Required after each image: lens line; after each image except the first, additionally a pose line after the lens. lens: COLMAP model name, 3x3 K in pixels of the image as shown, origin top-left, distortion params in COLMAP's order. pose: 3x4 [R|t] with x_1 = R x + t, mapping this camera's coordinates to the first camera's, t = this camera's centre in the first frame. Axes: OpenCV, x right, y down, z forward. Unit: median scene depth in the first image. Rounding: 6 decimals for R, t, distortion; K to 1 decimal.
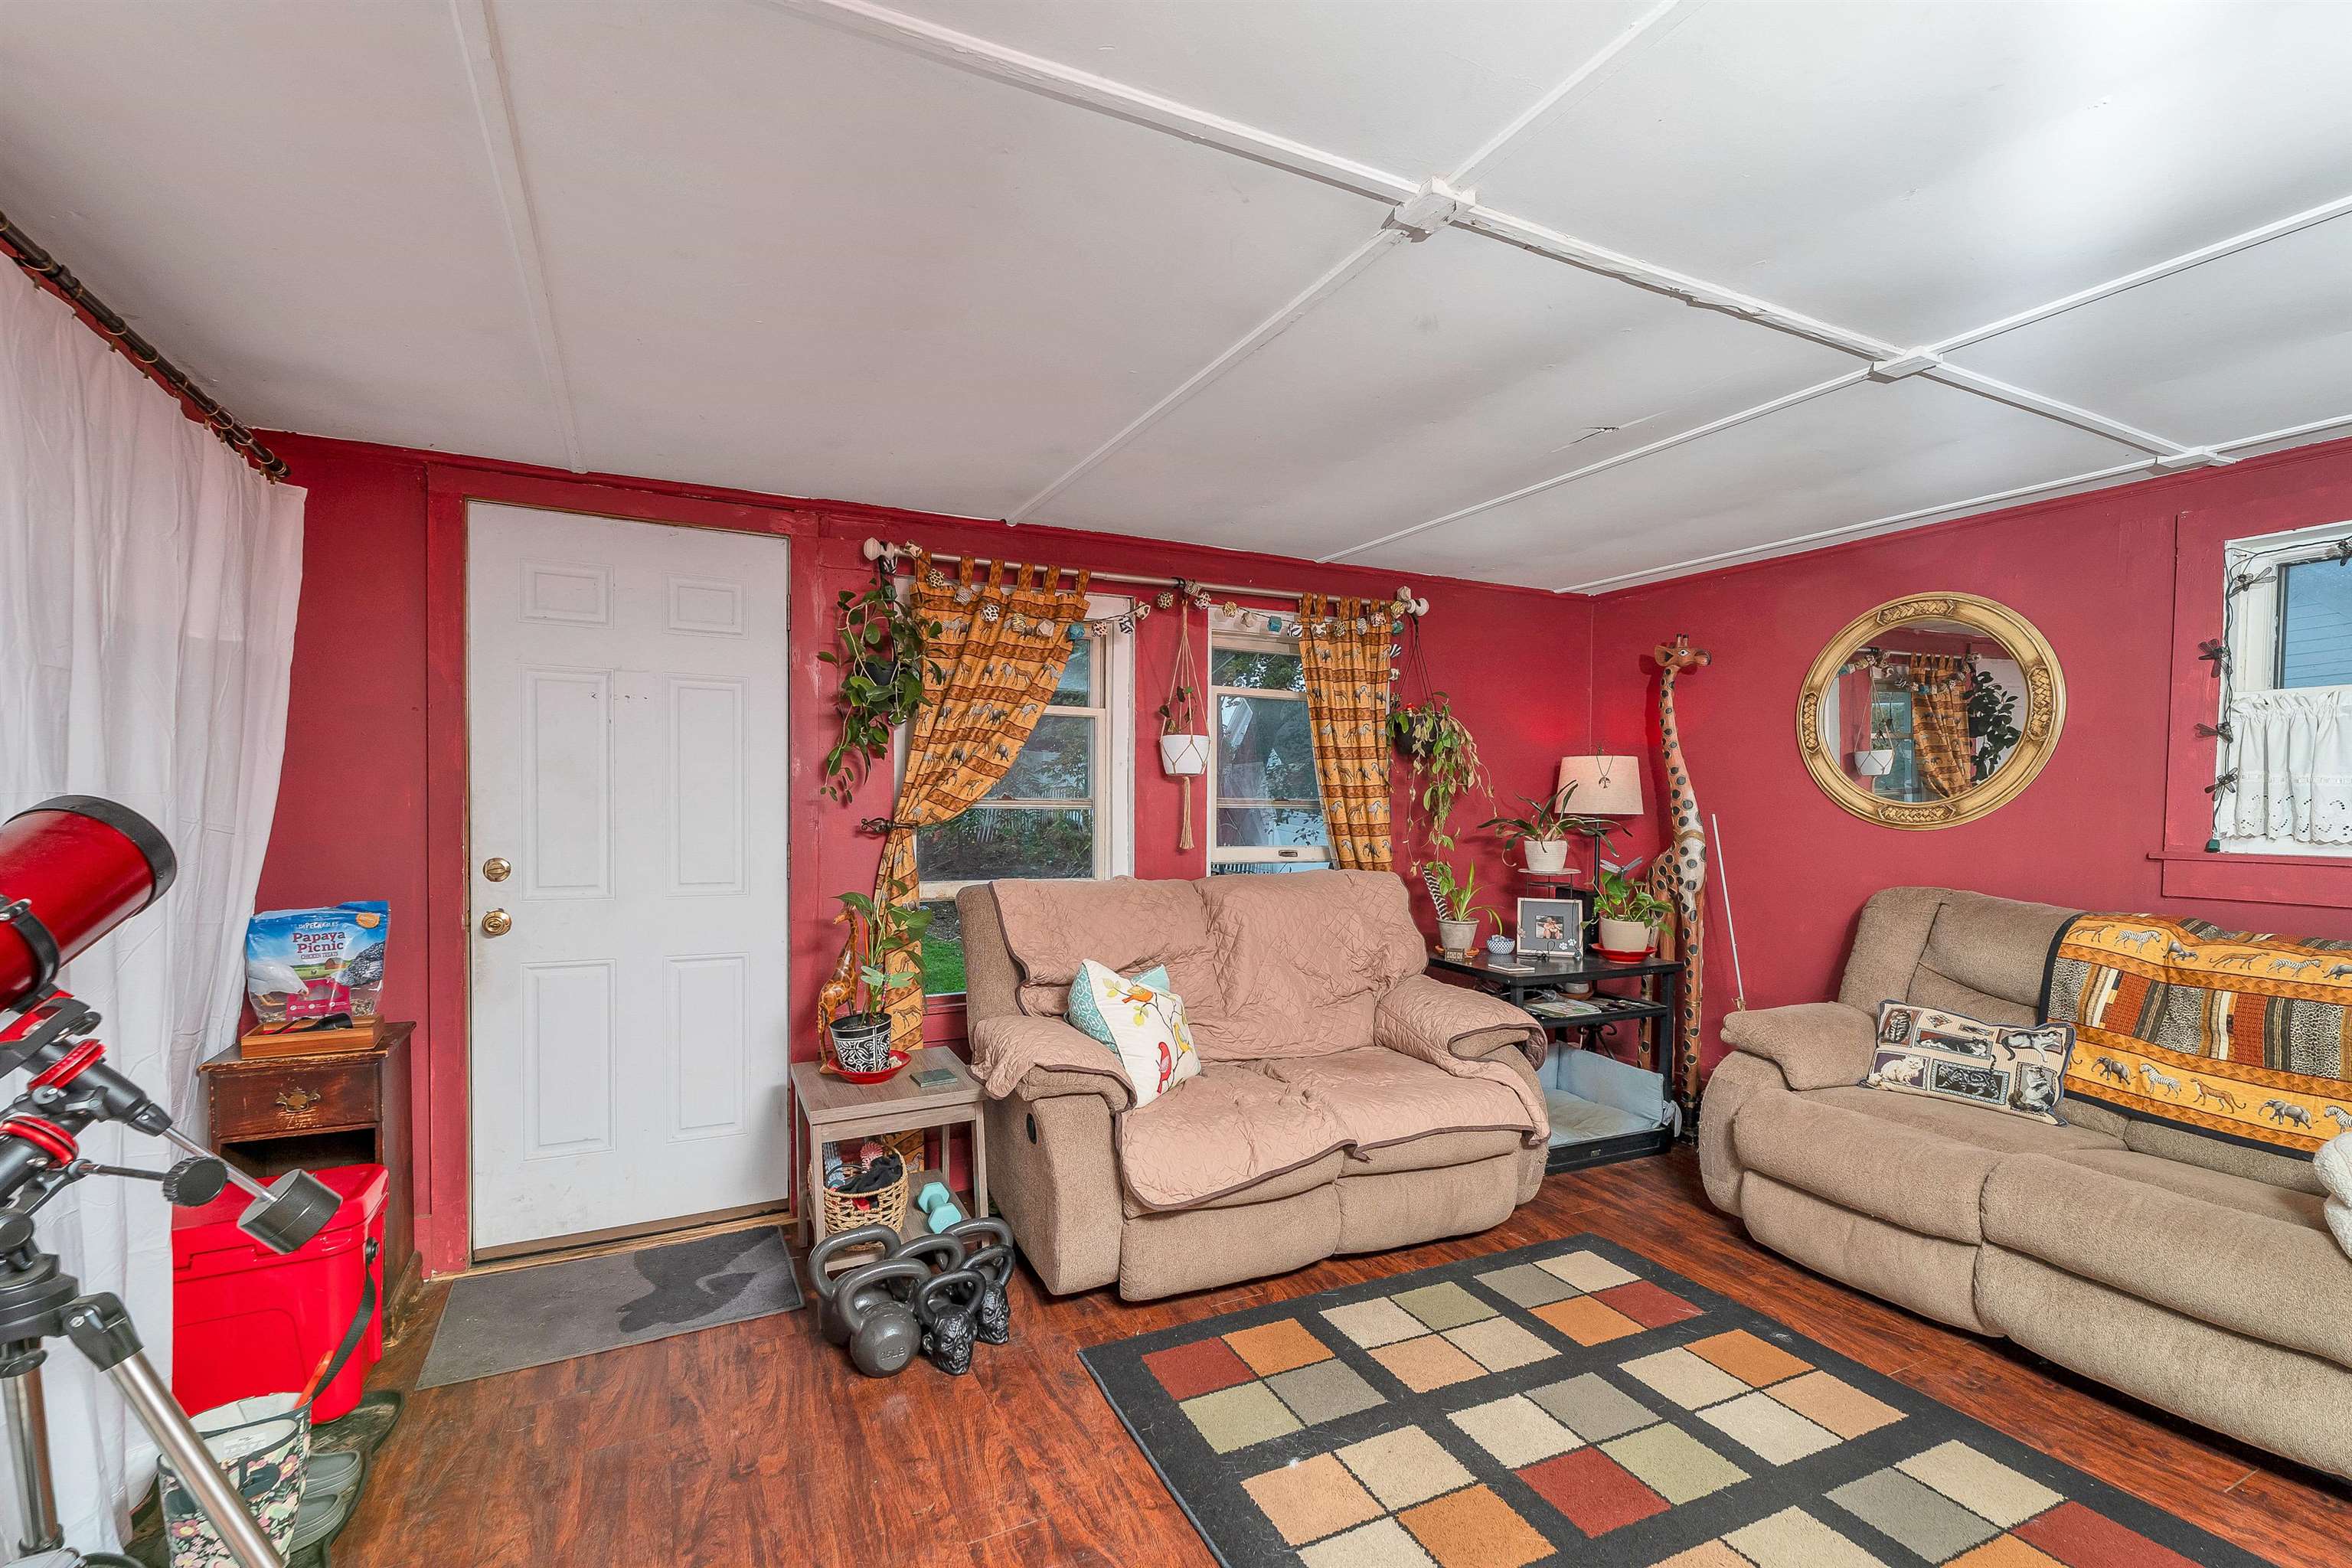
lens RADIAL K [[994.1, 0, 1160.4], [0, 994.1, 814.8], [0, 0, 1]] dist [0.000029, -0.000208]
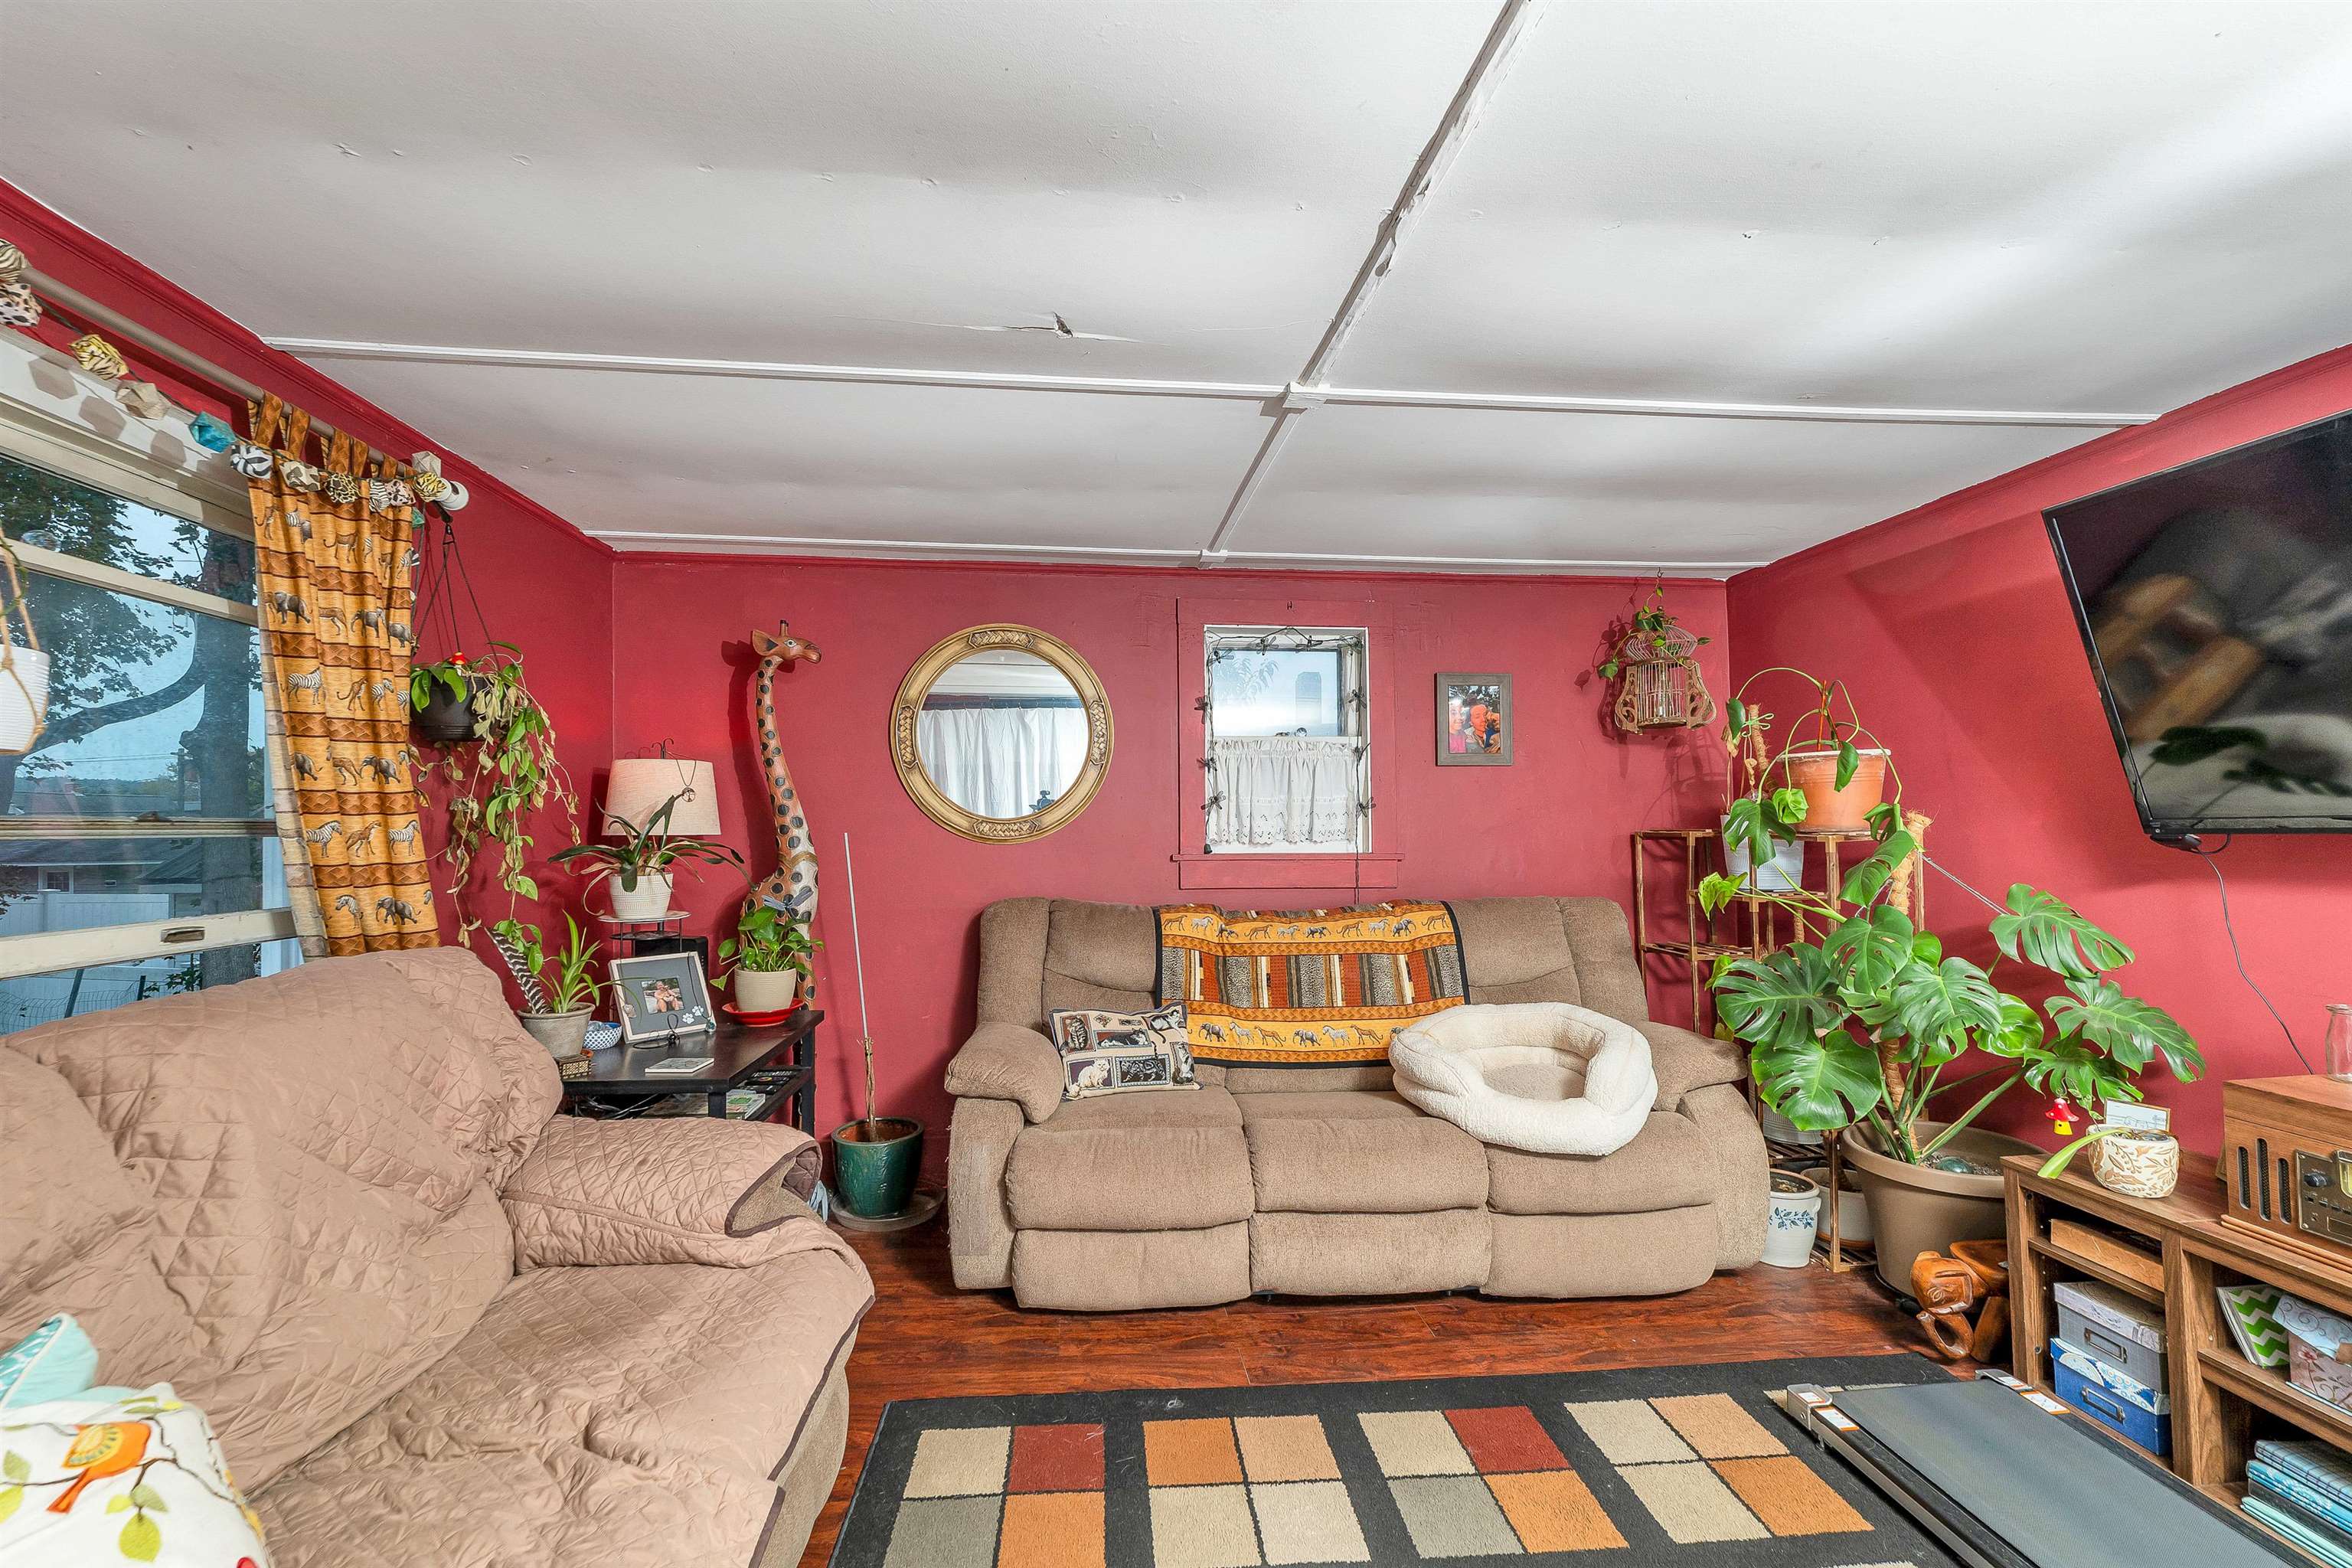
lens RADIAL K [[969.5, 0, 1168.6], [0, 969.5, 793.4], [0, 0, 1]] dist [0.001499, -0.000106]
pose [[0.356298, 0.018647, 0.934186, -0.171709], [0.018311, 0.999469, -0.026934, -0.008666], [-0.934193, 0.026702, 0.355768, 0.530188]]
